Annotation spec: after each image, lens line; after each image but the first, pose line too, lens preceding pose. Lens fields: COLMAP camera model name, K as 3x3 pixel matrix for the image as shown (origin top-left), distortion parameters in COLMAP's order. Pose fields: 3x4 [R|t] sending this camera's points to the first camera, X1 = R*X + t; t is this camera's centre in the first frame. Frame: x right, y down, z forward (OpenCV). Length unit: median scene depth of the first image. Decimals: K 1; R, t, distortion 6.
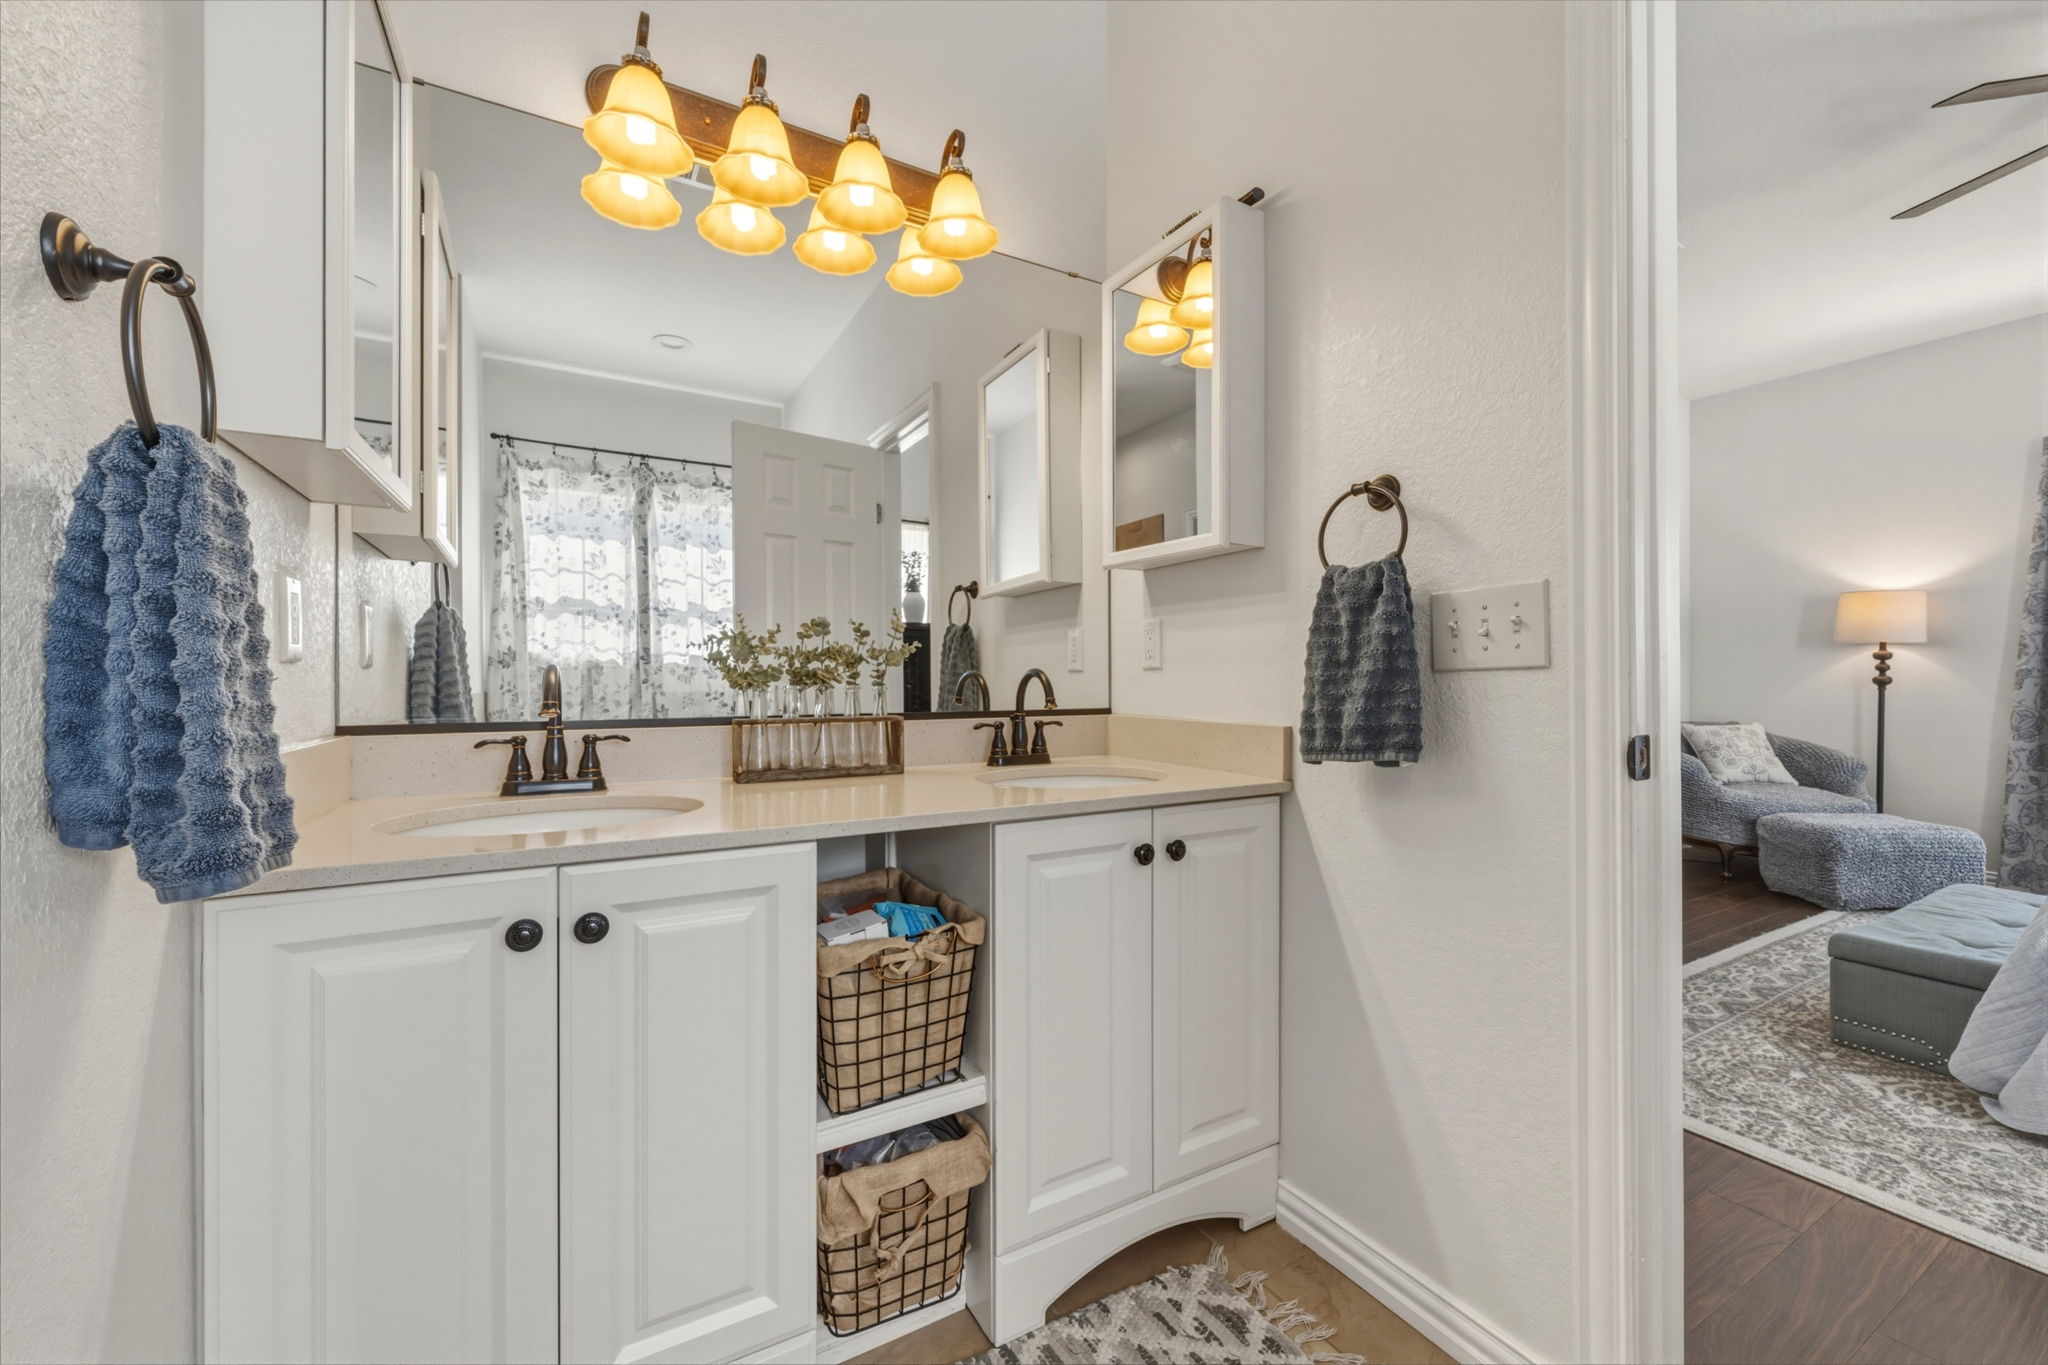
lens RADIAL K [[788.1, 0, 1028.7], [0, 788.1, 679.6], [0, 0, 1]] dist [-0.000588, 0.000197]
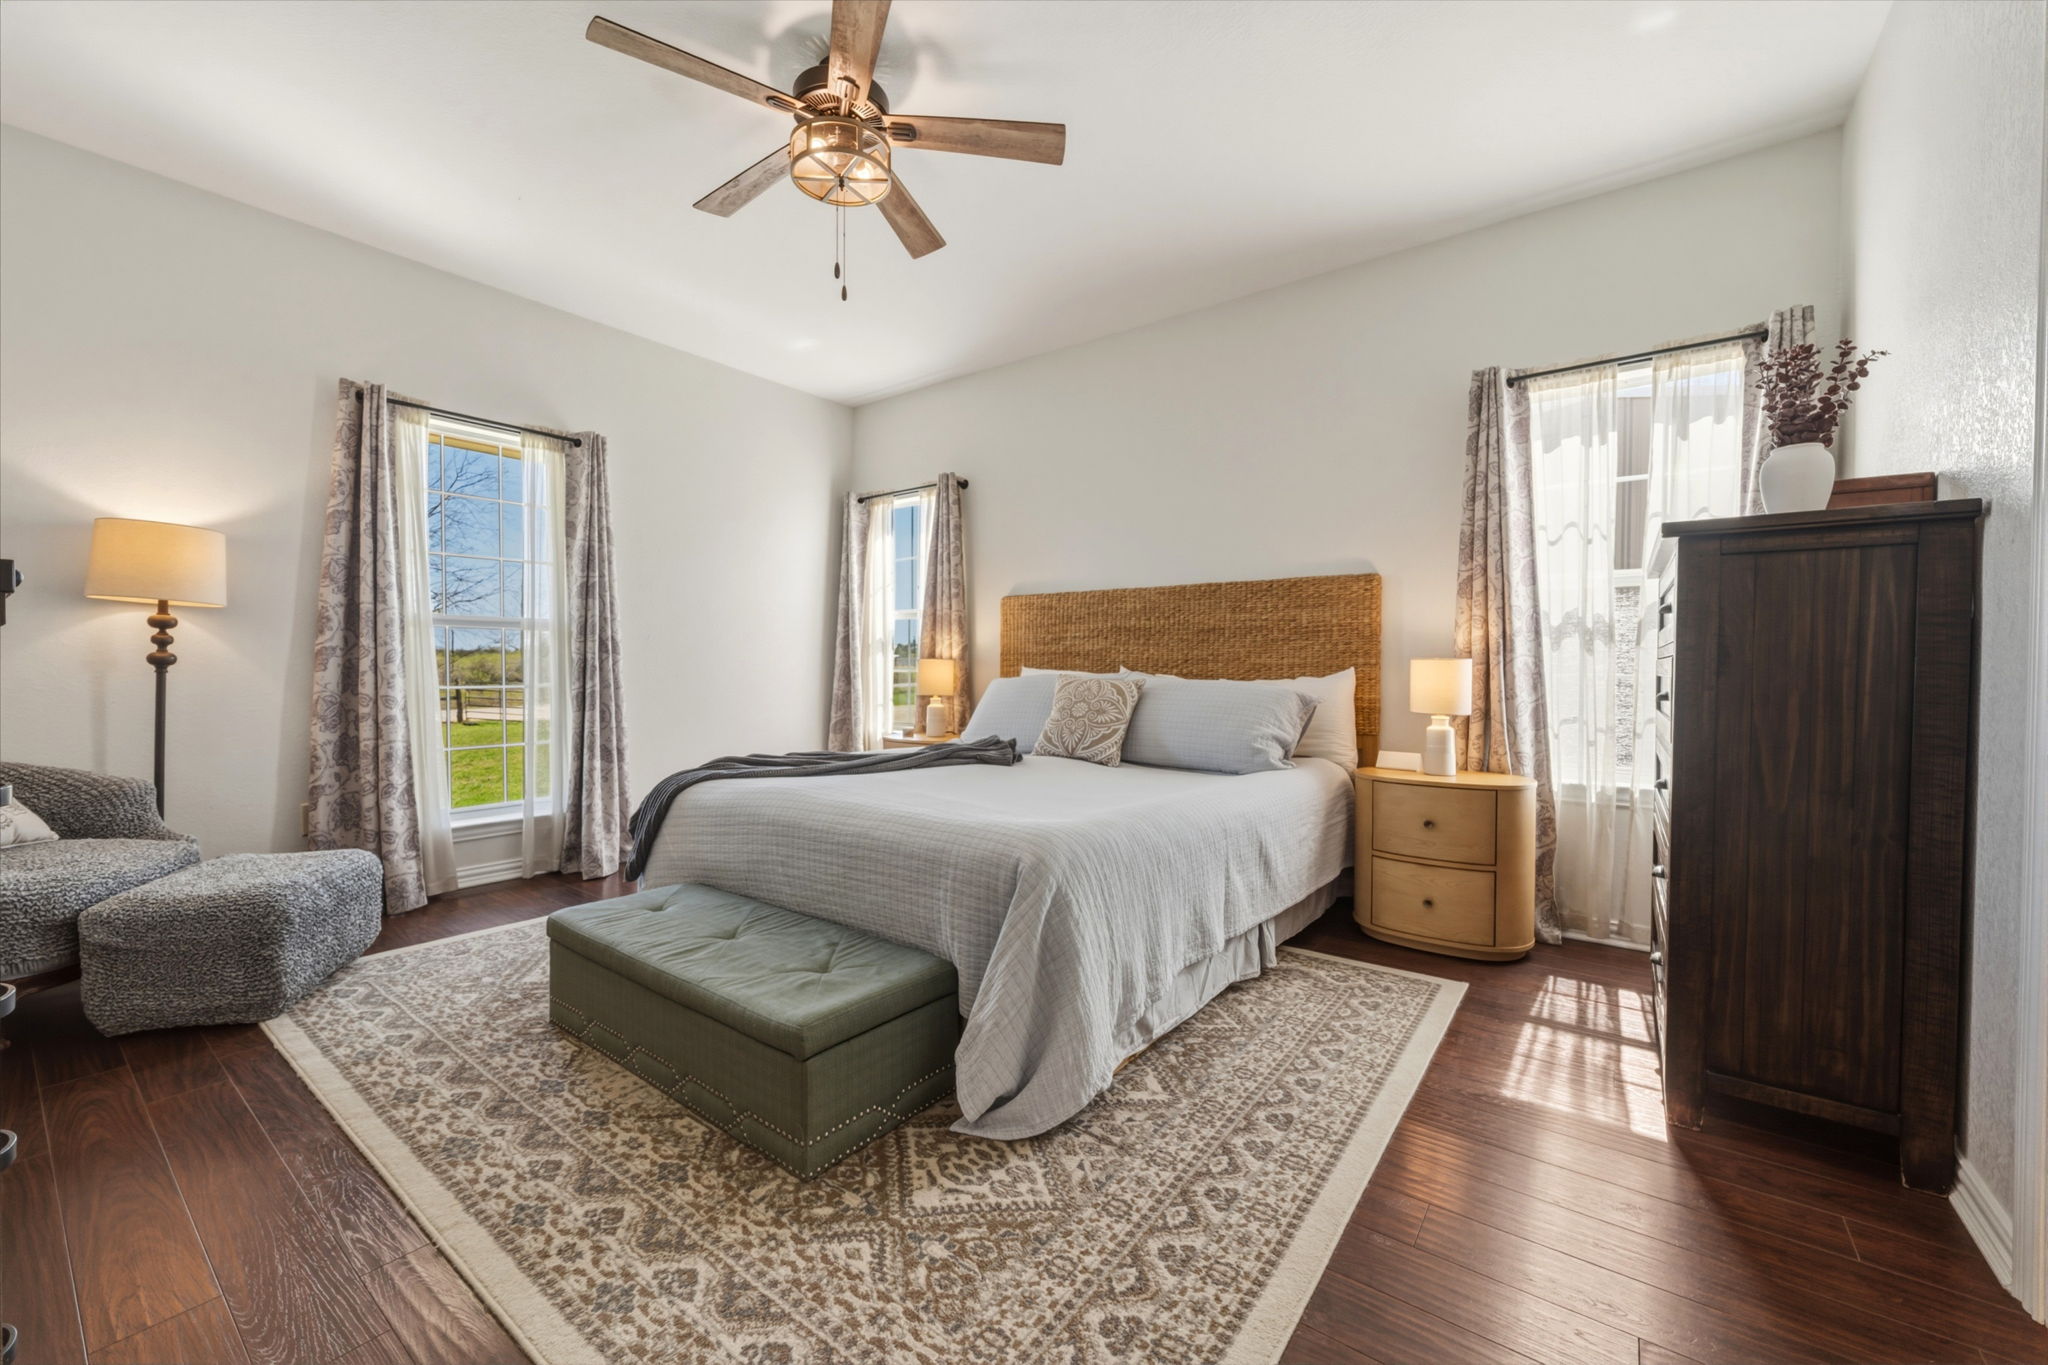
lens RADIAL K [[788.1, 0, 1028.7], [0, 788.1, 679.6], [0, 0, 1]] dist [-0.000588, 0.000197]
pose [[-0.402557, -0.014400, 0.915282, 0.263295], [-0.009955, 0.999886, 0.011352, 0.005976], [-0.915341, -0.004542, -0.402654, 0.936660]]
